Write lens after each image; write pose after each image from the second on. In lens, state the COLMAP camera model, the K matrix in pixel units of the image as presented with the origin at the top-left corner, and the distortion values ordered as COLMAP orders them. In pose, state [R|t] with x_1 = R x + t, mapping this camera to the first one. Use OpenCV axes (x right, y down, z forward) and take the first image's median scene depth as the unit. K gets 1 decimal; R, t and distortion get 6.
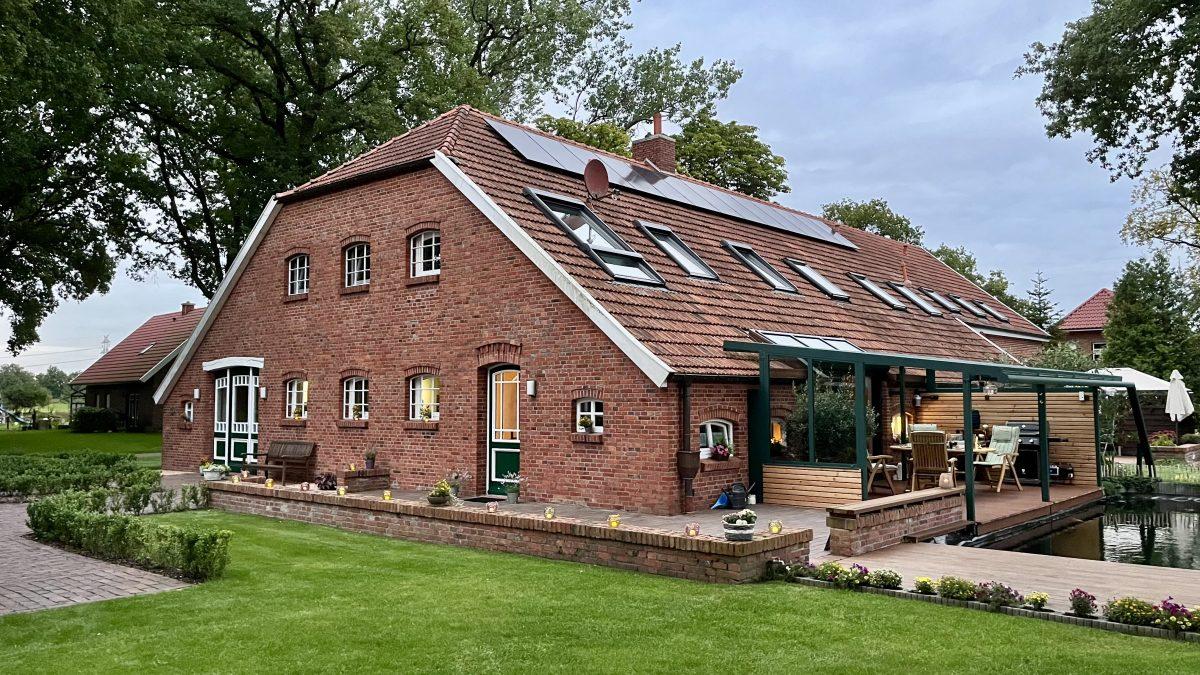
lens RADIAL K [[910.2, 0, 599.9], [0, 910.2, 332.3], [0, 0, 1]] dist [0.051261, -0.001969]
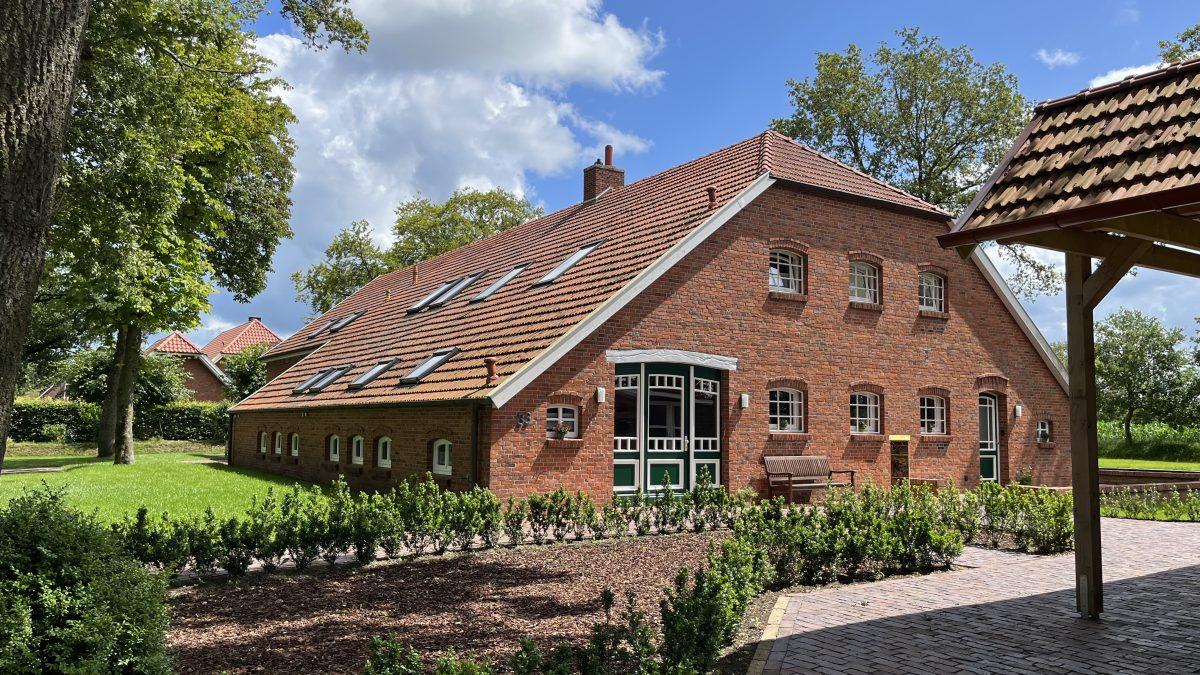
lens RADIAL K [[910.2, 0, 599.4], [0, 910.2, 340.9], [0, 0, 1]] dist [0.051261, -0.001969]
pose [[0.269899, 0.099357, 0.957749, -1.527765], [-0.084162, 0.993290, -0.079326, 0.113000], [-0.959203, -0.059196, 0.276450, 1.153177]]
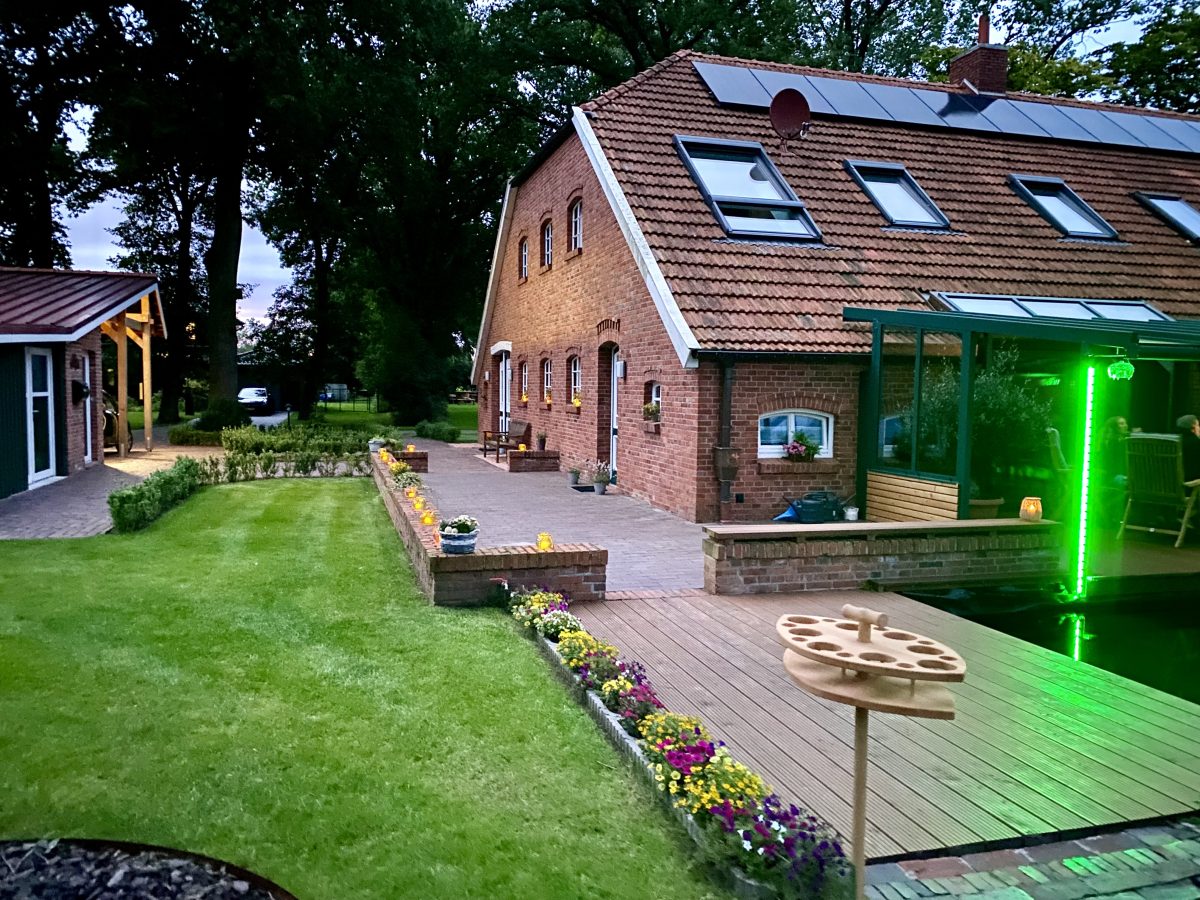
lens RADIAL K [[922.7, 0, 598.2], [0, 922.7, 454.8], [0, 0, 1]] dist [-0.031140, -0.001287]
pose [[0.829919, 0.053563, -0.555307, 0.393266], [0.027317, 0.990285, 0.136345, 0.020258], [0.557215, -0.128324, 0.820393, 0.234256]]
